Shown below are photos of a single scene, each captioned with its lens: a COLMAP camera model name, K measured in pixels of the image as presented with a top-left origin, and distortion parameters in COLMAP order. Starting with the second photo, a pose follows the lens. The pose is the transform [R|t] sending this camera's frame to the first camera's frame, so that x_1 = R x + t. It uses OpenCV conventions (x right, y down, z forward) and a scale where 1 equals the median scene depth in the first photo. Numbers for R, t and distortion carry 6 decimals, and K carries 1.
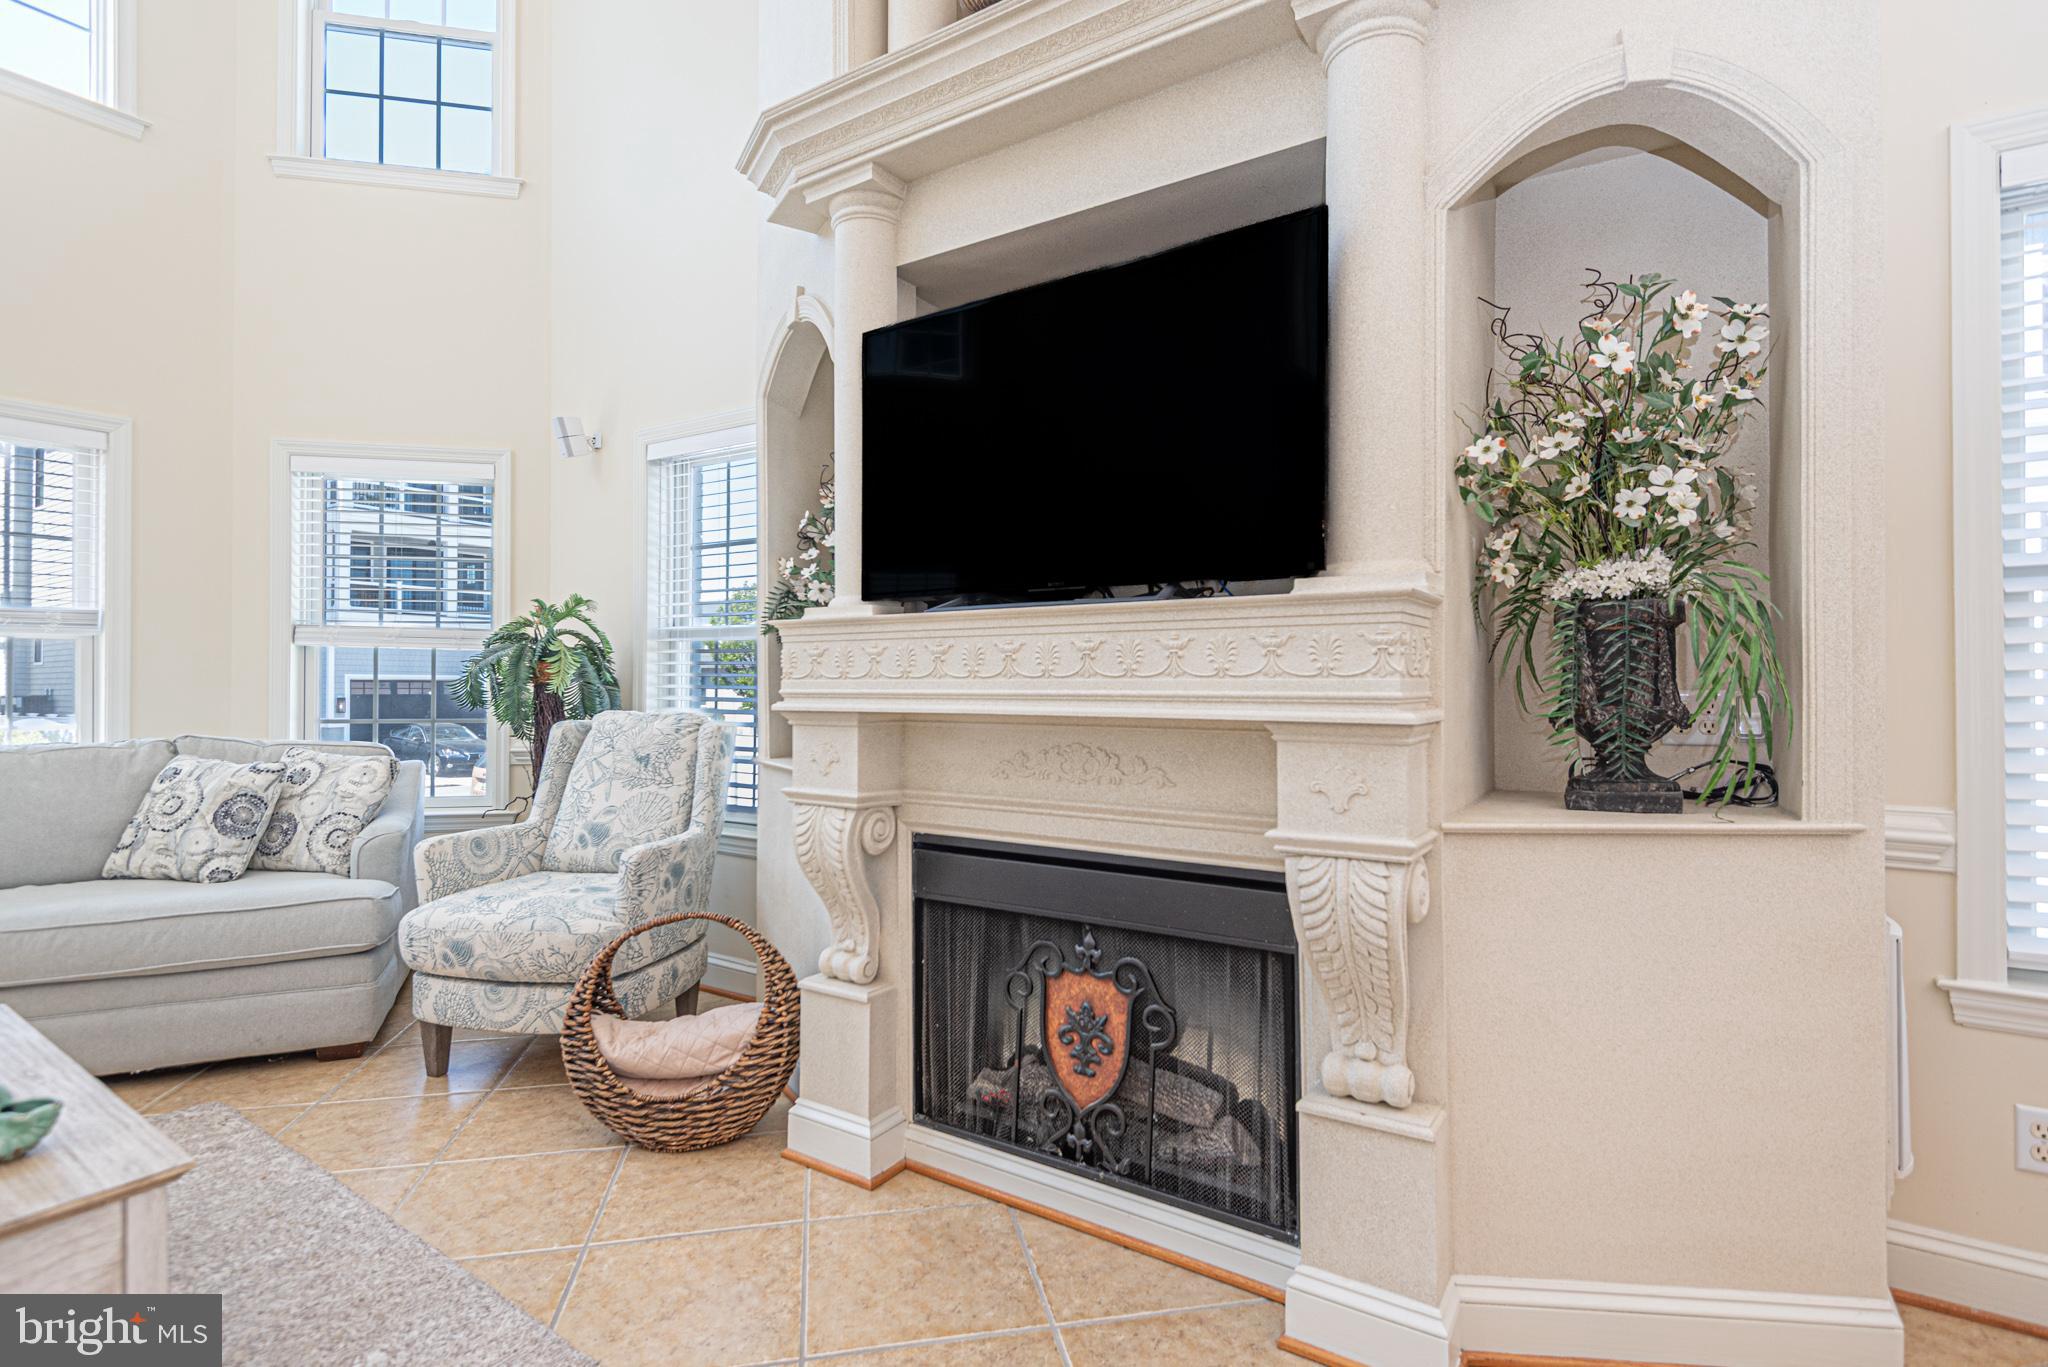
lens RADIAL K [[959.6, 0, 1034.2], [0, 959.6, 678.5], [0, 0, 1]] dist [0.003128, -0.000089]
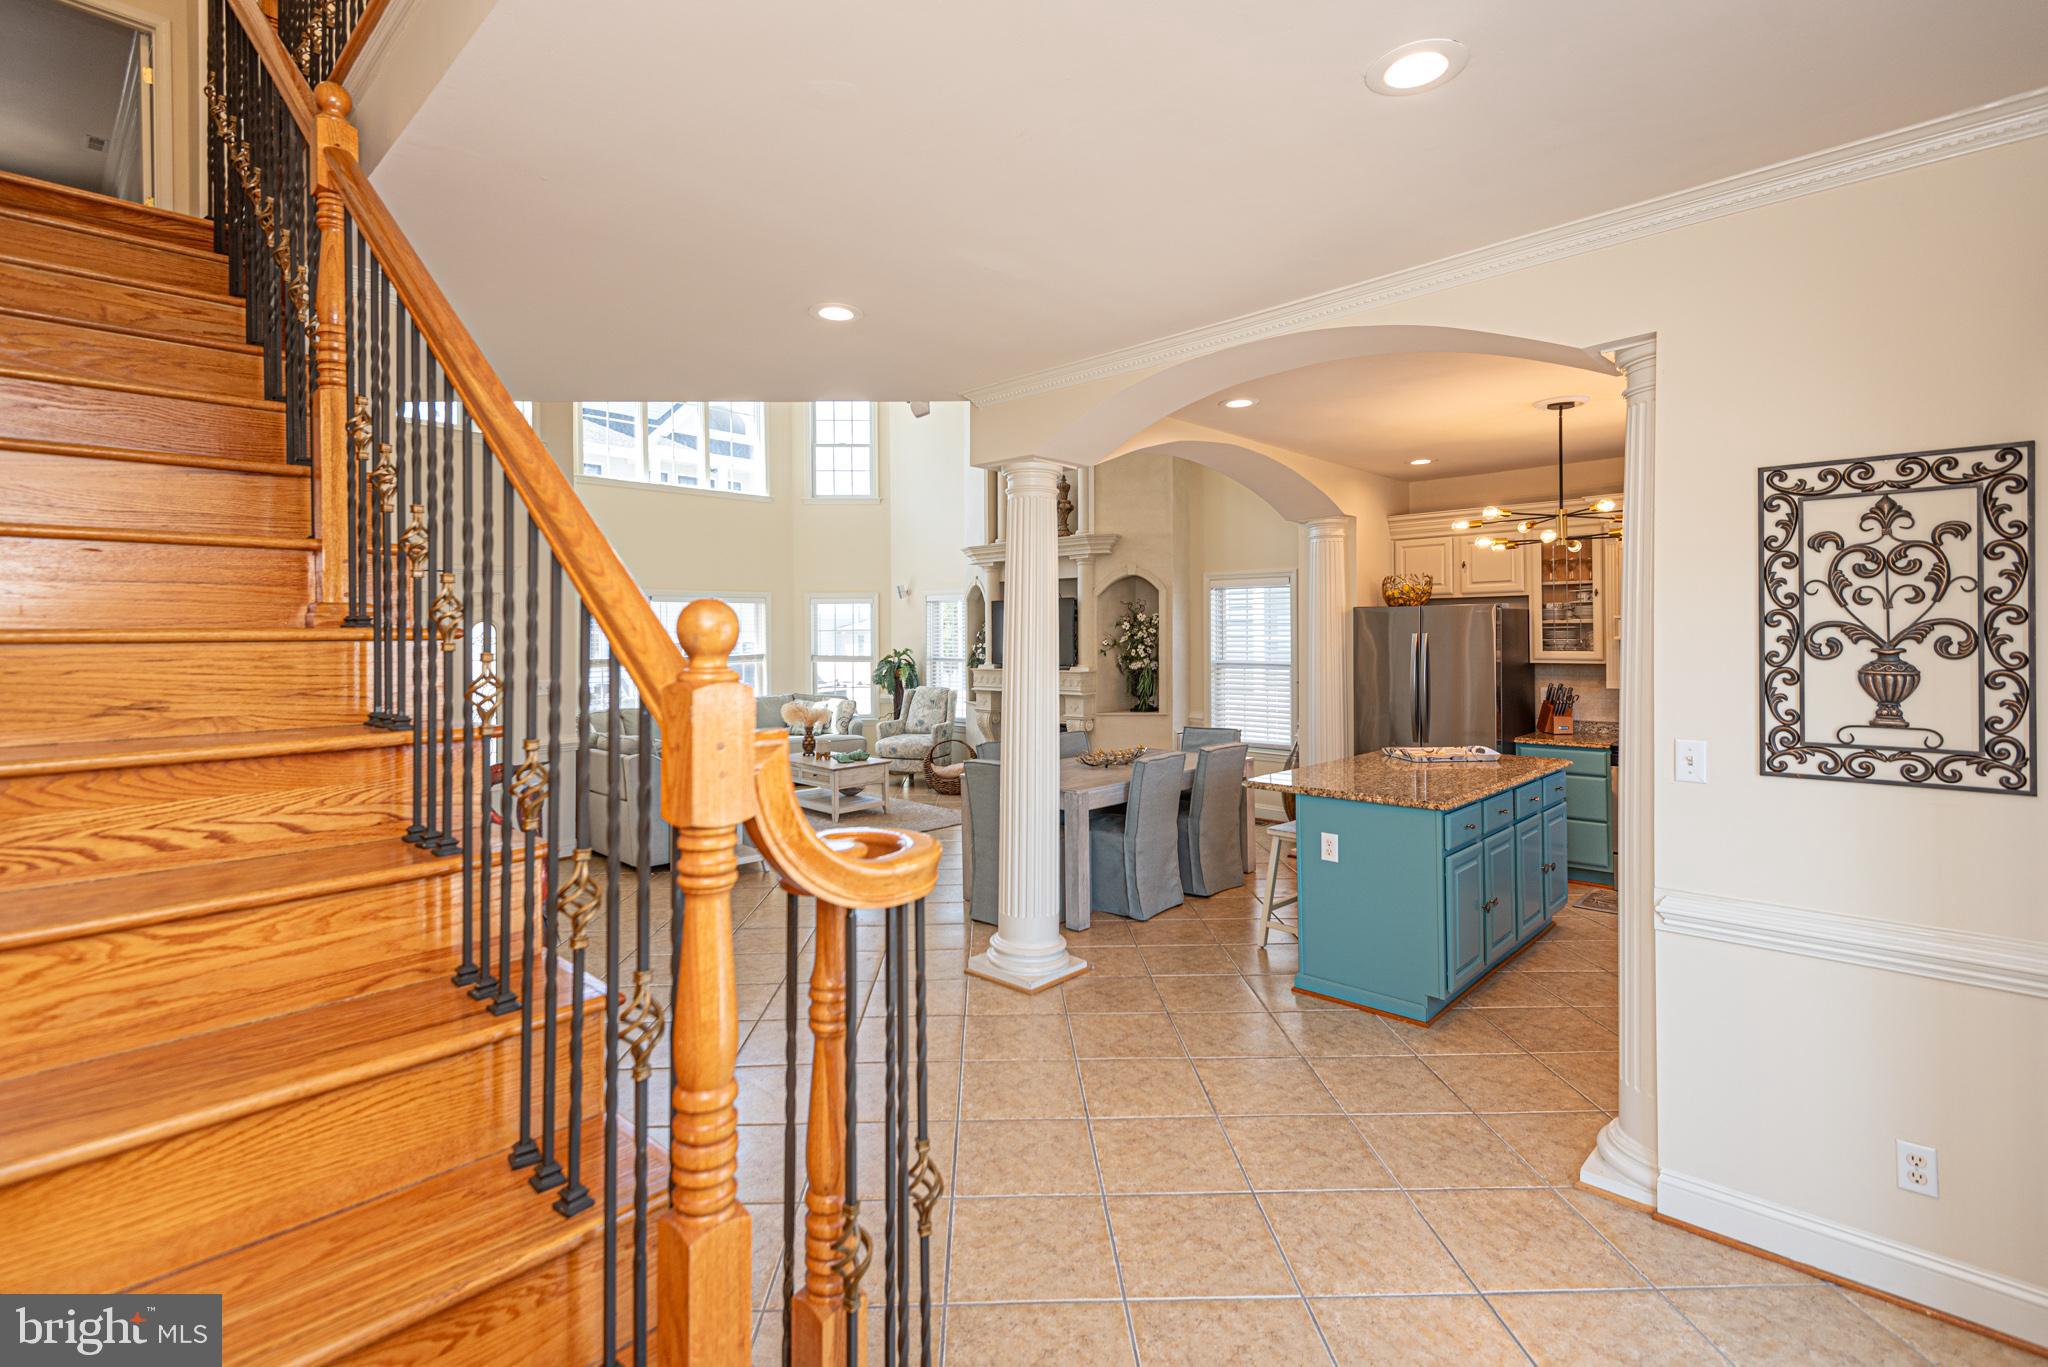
lens RADIAL K [[939.0, 0, 1003.3], [0, 939.0, 620.8], [0, 0, 1]] dist [0.024300, -0.006428]
pose [[0.978319, -0.011494, -0.206783, 0.745918], [0.009998, 0.999916, -0.008274, -0.241923], [0.206861, 0.006027, 0.978352, -3.133305]]
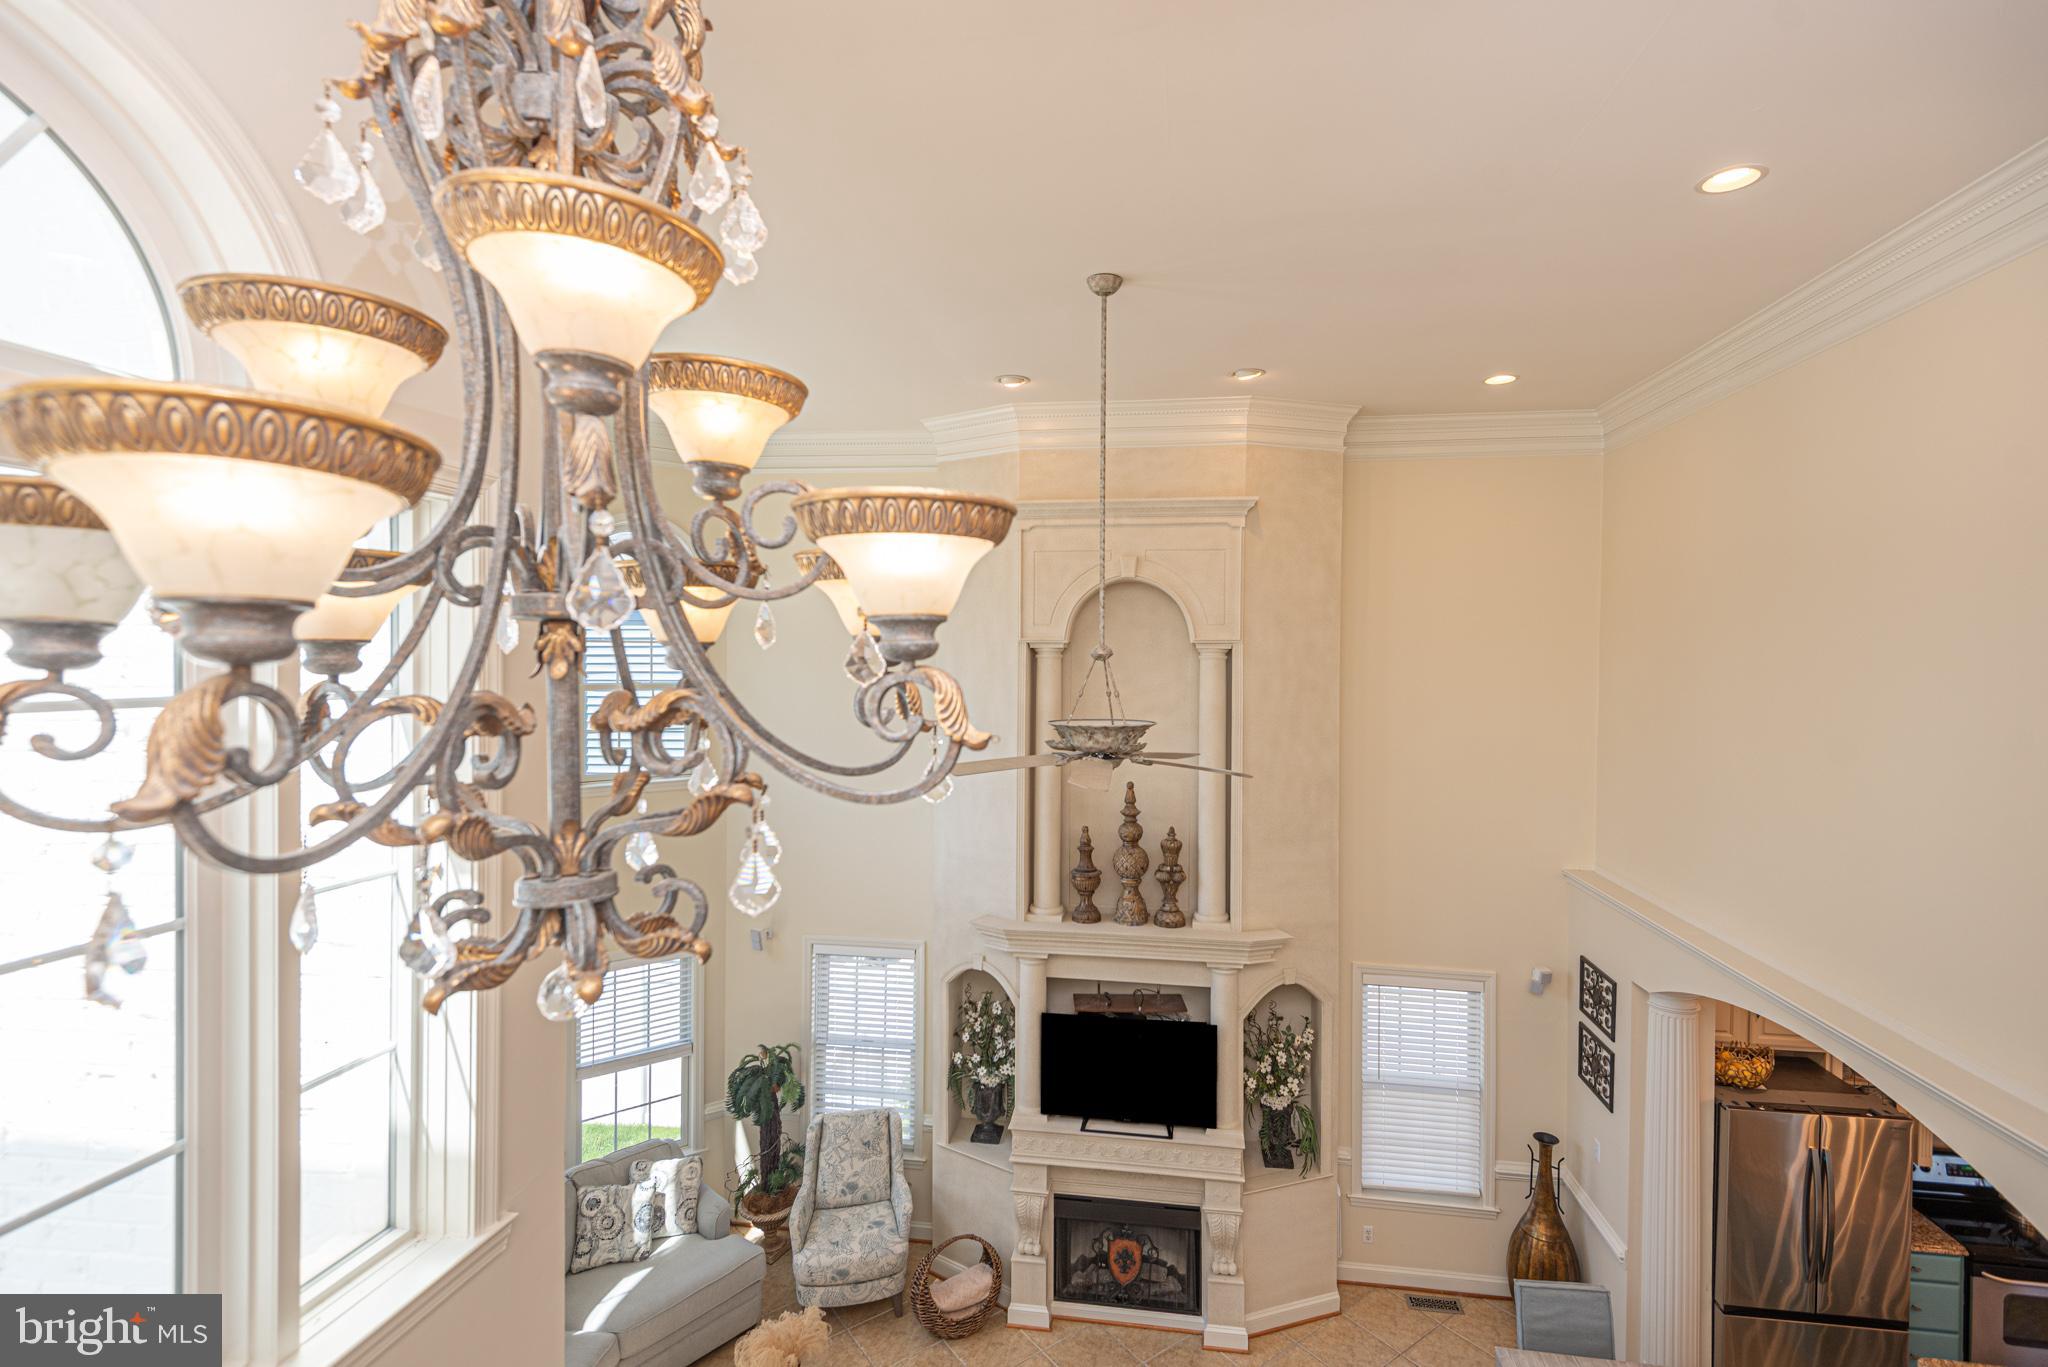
lens RADIAL K [[939.0, 0, 1080.6], [0, 939.0, 672.6], [0, 0, 1]] dist [0.024300, -0.006428]
pose [[0.912244, -0.000239, 0.409647, -1.198570], [-0.003844, 0.999951, 0.009143, -1.384888], [-0.409629, -0.009915, 0.912198, -1.503763]]
